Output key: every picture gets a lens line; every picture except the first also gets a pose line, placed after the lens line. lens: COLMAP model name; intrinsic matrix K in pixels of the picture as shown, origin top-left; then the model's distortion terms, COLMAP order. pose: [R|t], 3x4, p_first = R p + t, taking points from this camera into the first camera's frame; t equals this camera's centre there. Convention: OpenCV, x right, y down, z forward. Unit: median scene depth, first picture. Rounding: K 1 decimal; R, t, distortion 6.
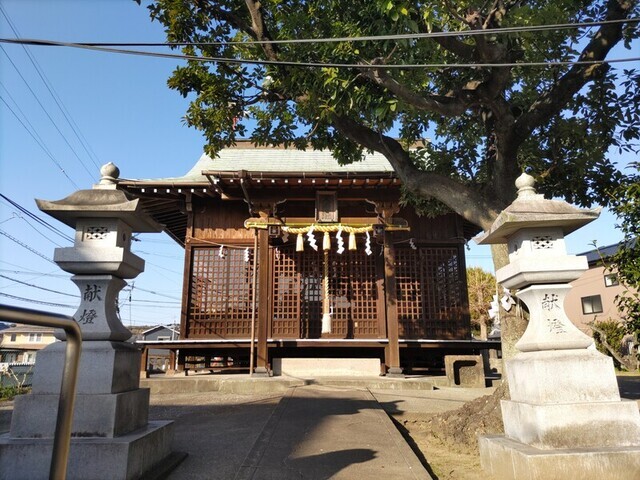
lens RADIAL K [[476.5, 0, 318.1], [0, 476.5, 241.7], [0, 0, 1]] dist [0.103225, -0.135703]
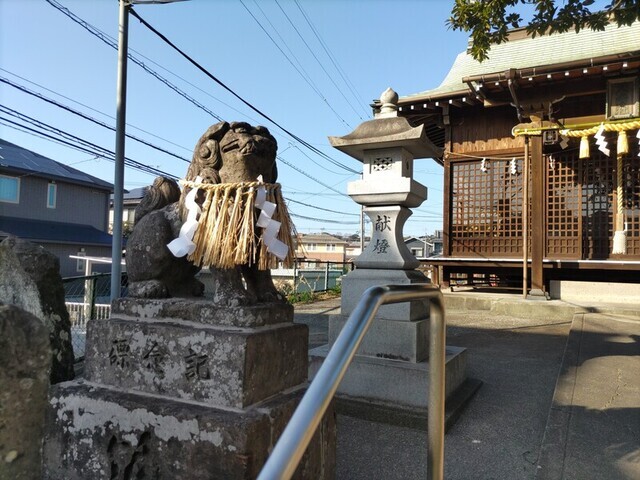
lens RADIAL K [[476.5, 0, 318.1], [0, 476.5, 241.7], [0, 0, 1]] dist [0.103225, -0.135703]
pose [[0.875664, 0.003005, -0.482911, -0.035330], [0.084721, 0.983516, 0.159744, -0.011080], [0.475431, -0.180795, 0.860976, 0.019272]]
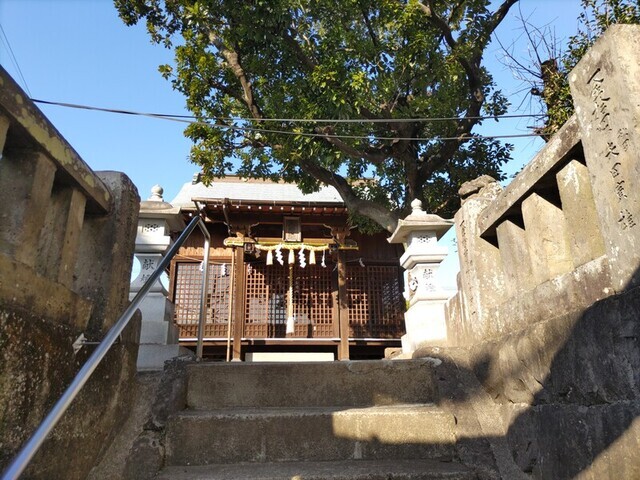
lens RADIAL K [[476.5, 0, 318.1], [0, 476.5, 241.7], [0, 0, 1]] dist [0.103225, -0.135703]
pose [[0.996693, 0.017218, 0.079412, -0.012426], [-0.011060, 0.996943, -0.077343, 0.054134], [-0.080501, 0.076209, 0.993837, -0.234424]]
